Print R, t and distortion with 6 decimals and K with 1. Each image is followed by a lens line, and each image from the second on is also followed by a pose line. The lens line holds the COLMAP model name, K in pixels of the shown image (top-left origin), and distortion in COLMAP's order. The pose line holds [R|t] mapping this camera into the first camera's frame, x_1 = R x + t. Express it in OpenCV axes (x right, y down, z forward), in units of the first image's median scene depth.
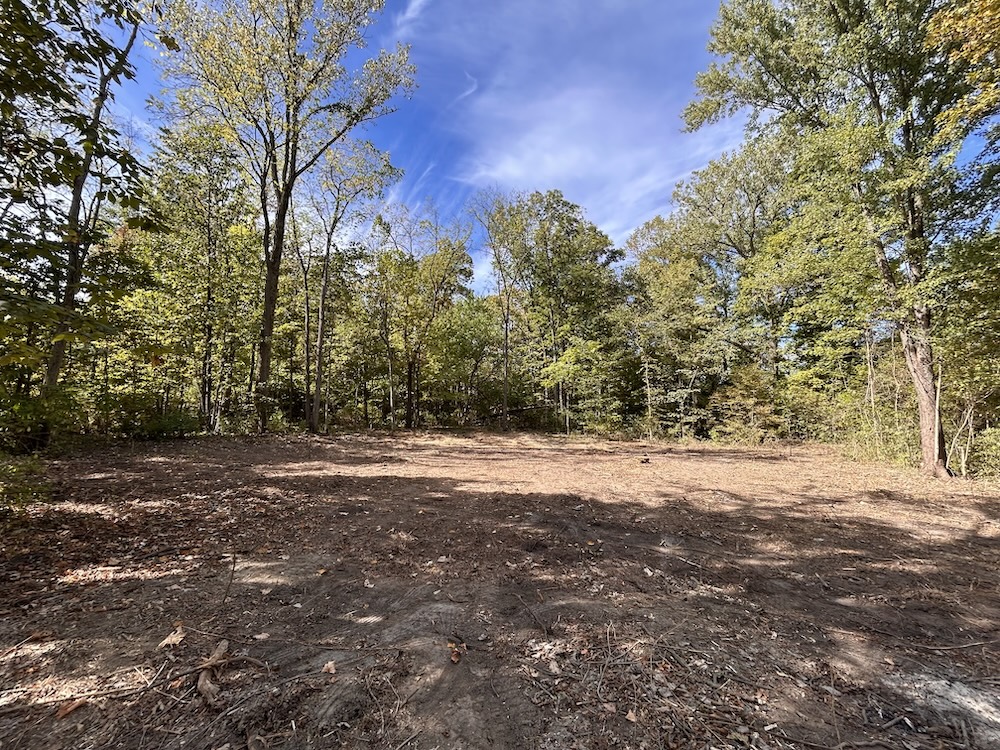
lens RADIAL K [[407.2, 0, 497.9], [0, 407.2, 374.3], [0, 0, 1]] dist [0.001427, -0.001042]
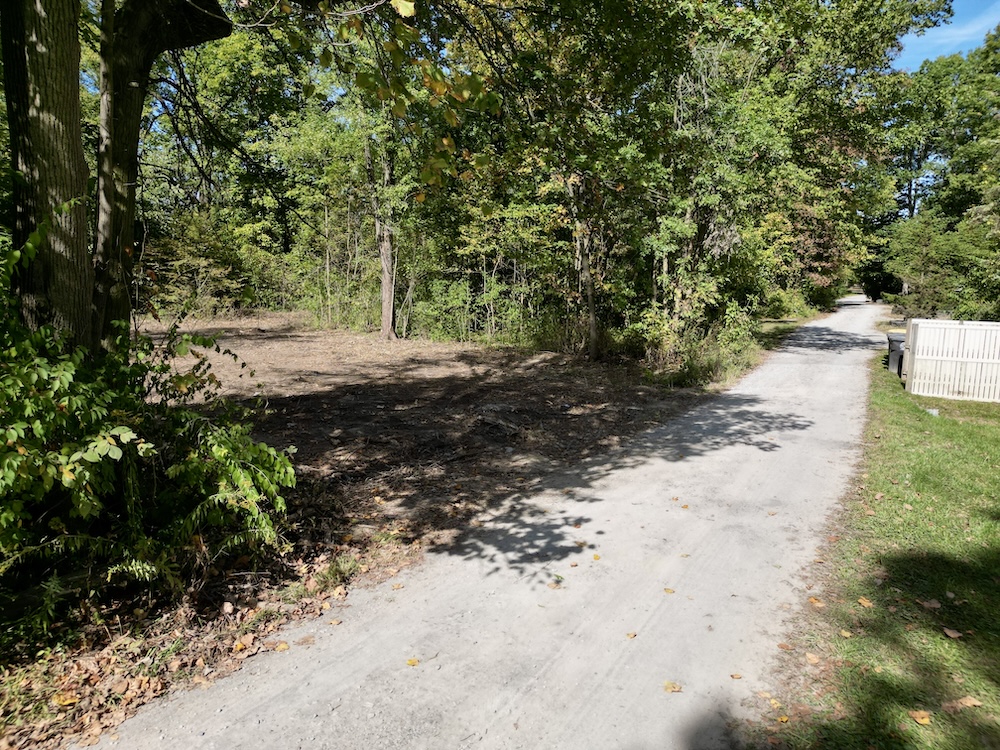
lens RADIAL K [[707.3, 0, 495.8], [0, 707.3, 381.2], [0, 0, 1]] dist [0.033139, -0.022222]
pose [[0.463495, -0.146550, 0.873897, -0.347765], [-0.101359, 0.970987, 0.216590, -0.065063], [-0.880283, -0.188965, 0.435193, -0.135798]]
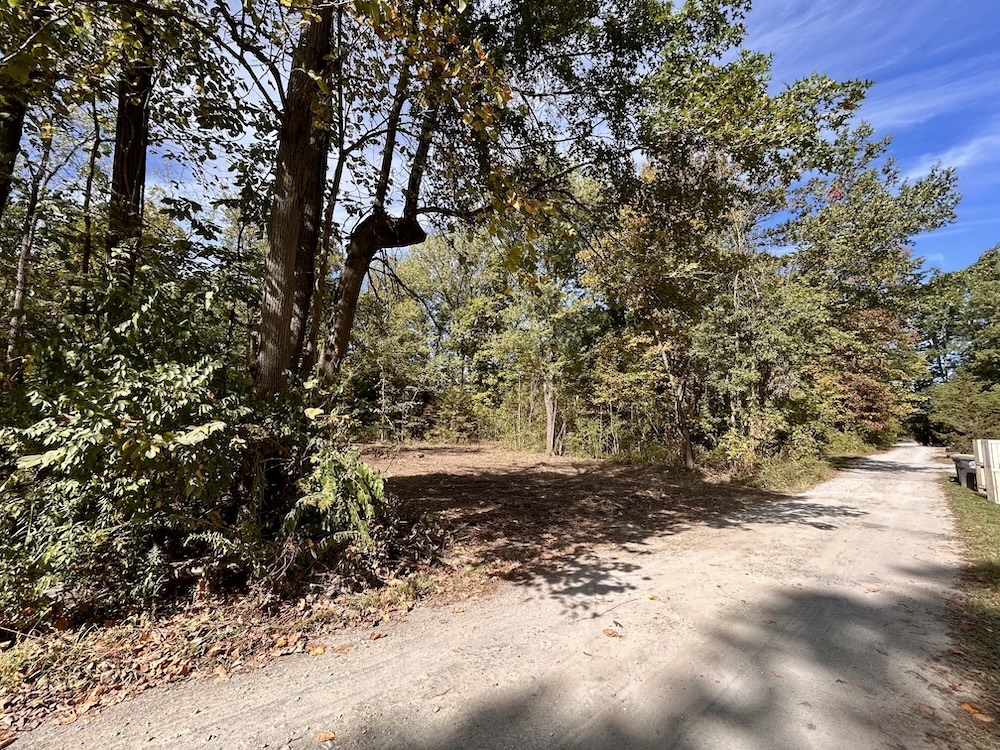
lens RADIAL K [[407.2, 0, 498.8], [0, 407.2, 374.5], [0, 0, 1]] dist [0.001427, -0.001042]
pose [[0.712090, 0.087476, 0.696617, -0.272452], [-0.085544, 0.995625, -0.037580, -0.027121], [-0.696857, -0.032831, 0.716458, -0.128601]]
